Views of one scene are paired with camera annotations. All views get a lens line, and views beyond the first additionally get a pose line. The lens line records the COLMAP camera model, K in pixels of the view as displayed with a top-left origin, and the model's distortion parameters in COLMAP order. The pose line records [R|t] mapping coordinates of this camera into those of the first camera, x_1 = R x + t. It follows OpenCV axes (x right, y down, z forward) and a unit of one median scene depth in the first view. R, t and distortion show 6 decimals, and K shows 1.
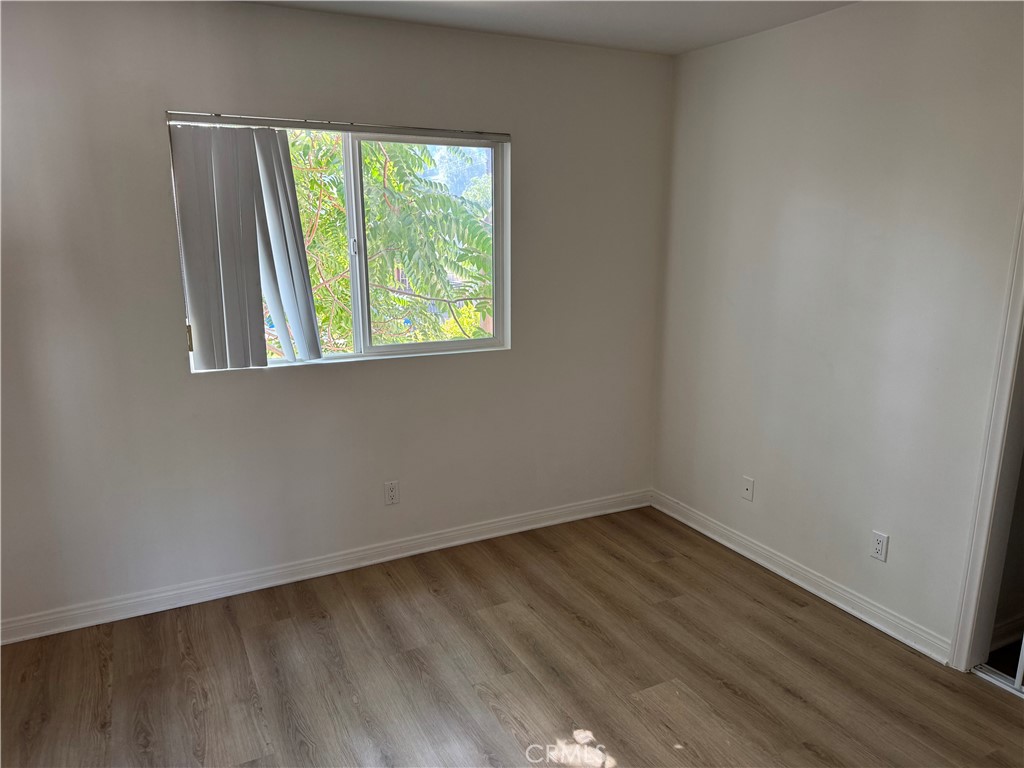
lens RADIAL K [[704.4, 0, 510.7], [0, 704.4, 364.8], [0, 0, 1]] dist [-0.009564, -0.007136]
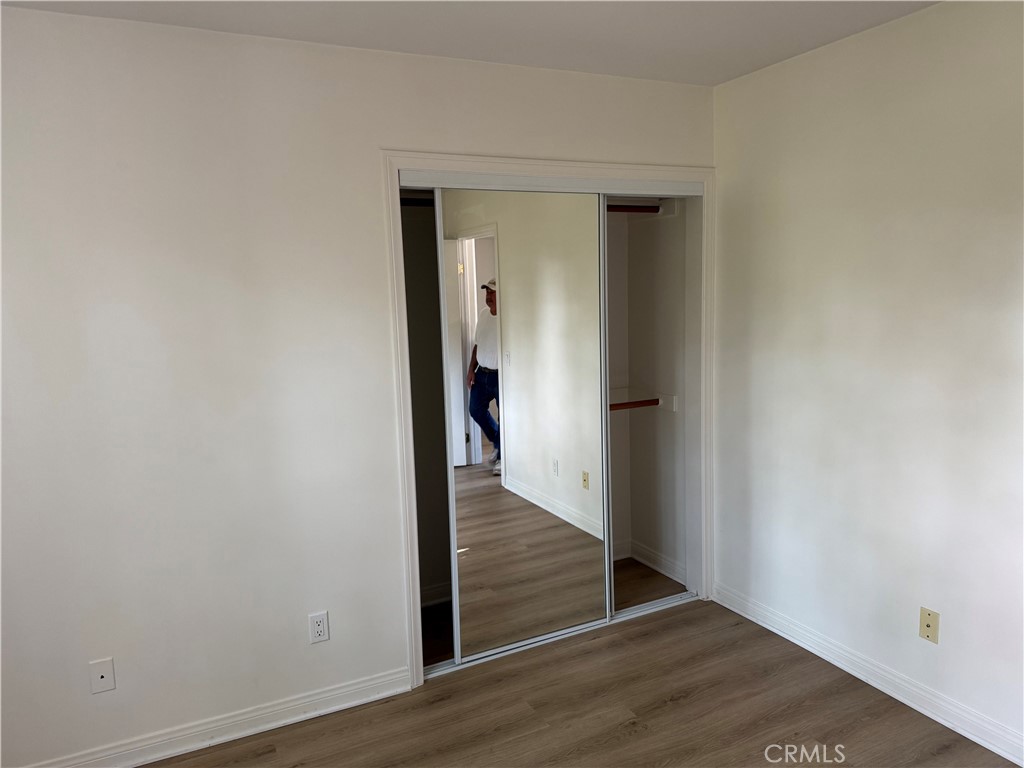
lens RADIAL K [[704.4, 0, 510.7], [0, 704.4, 364.8], [0, 0, 1]] dist [-0.009564, -0.007136]
pose [[0.036698, -0.123419, 0.991676, -0.342932], [0.222128, 0.968527, 0.112318, -0.125578], [-0.974327, 0.216157, 0.062958, 0.624999]]
